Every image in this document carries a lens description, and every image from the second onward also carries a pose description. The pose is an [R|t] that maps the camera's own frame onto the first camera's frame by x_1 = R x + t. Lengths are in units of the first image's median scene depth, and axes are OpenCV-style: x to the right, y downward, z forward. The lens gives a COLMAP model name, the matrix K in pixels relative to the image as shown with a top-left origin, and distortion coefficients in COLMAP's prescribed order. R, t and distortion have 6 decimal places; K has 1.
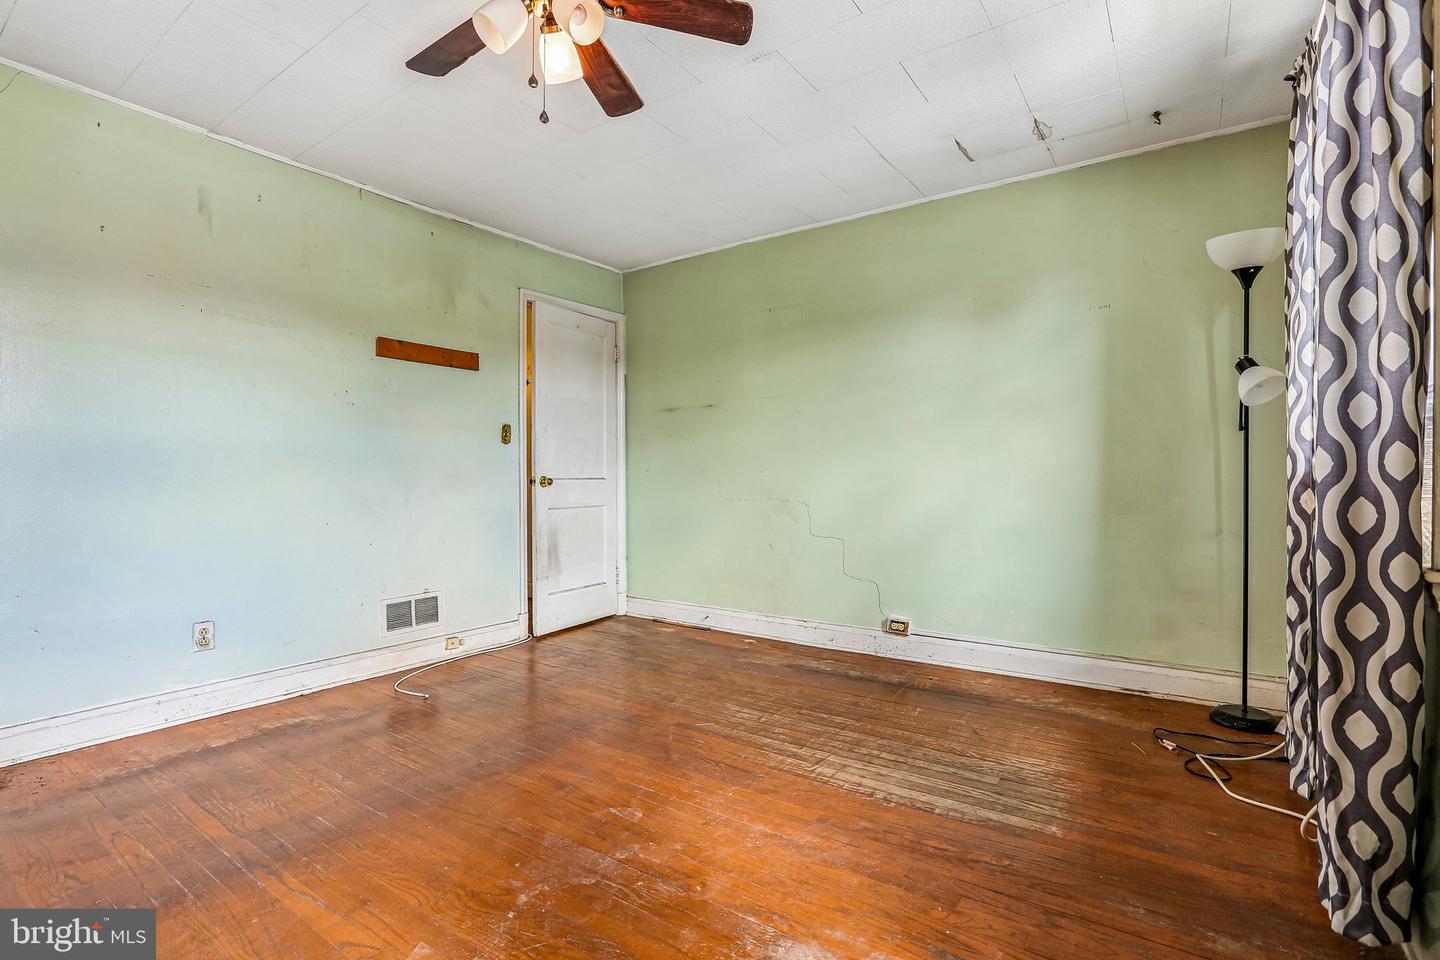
lens RADIAL K [[669.2, 0, 715.4], [0, 669.2, 475.0], [0, 0, 1]] dist [-0.062549, 0.030723]
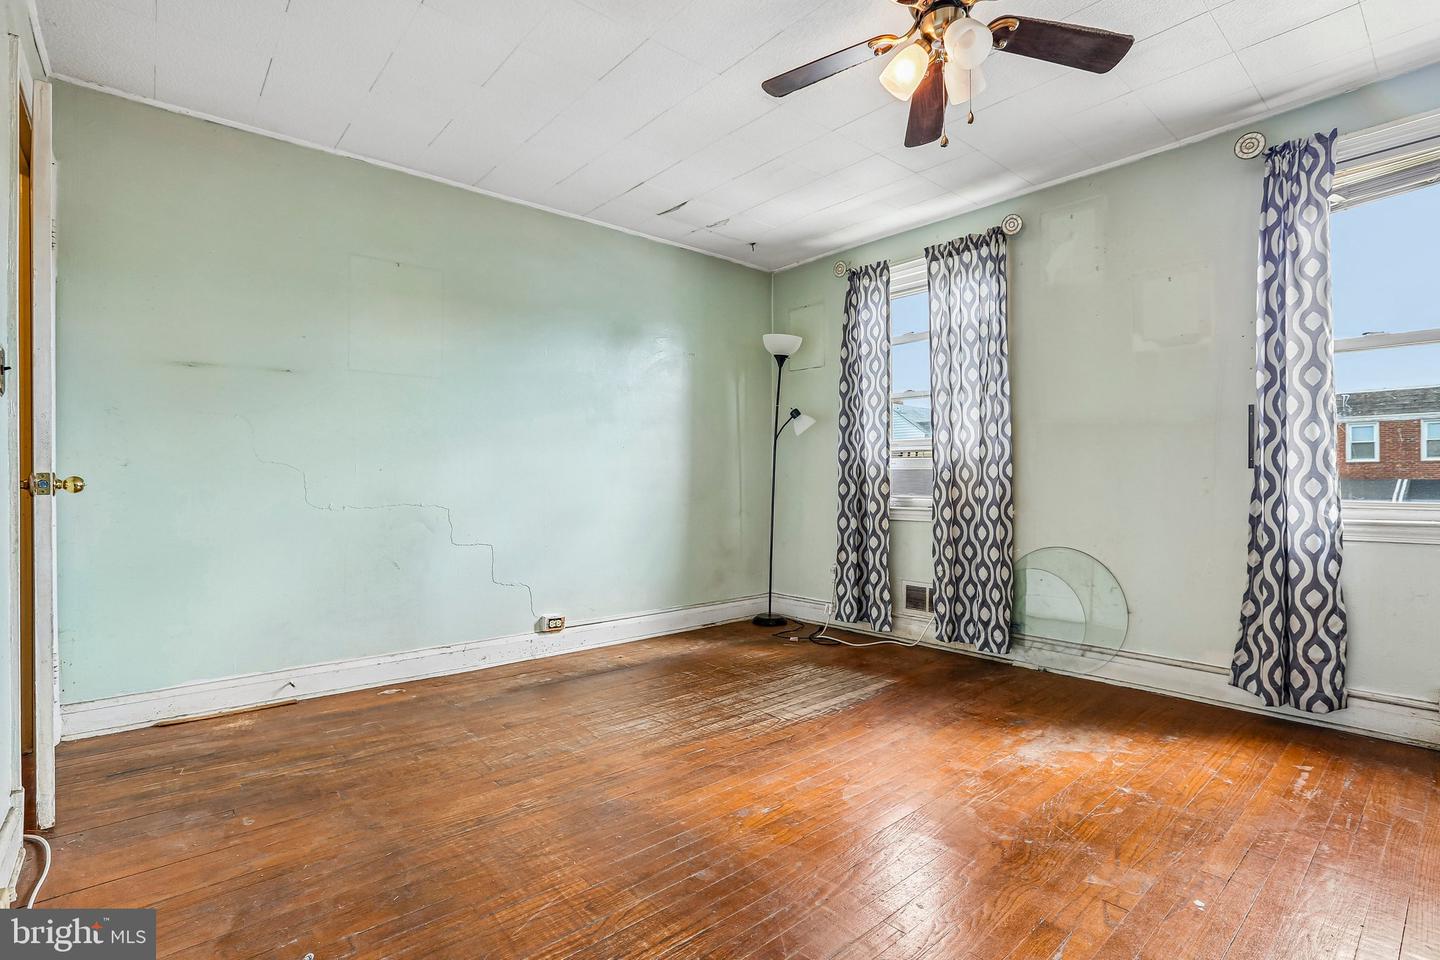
lens RADIAL K [[669.2, 0, 715.4], [0, 669.2, 475.0], [0, 0, 1]] dist [-0.062549, 0.030723]
pose [[0.252725, 0.005670, 0.967522, -0.898566], [-0.002839, 0.999983, -0.005118, 0.006907], [-0.967534, -0.001453, 0.252737, 0.697603]]
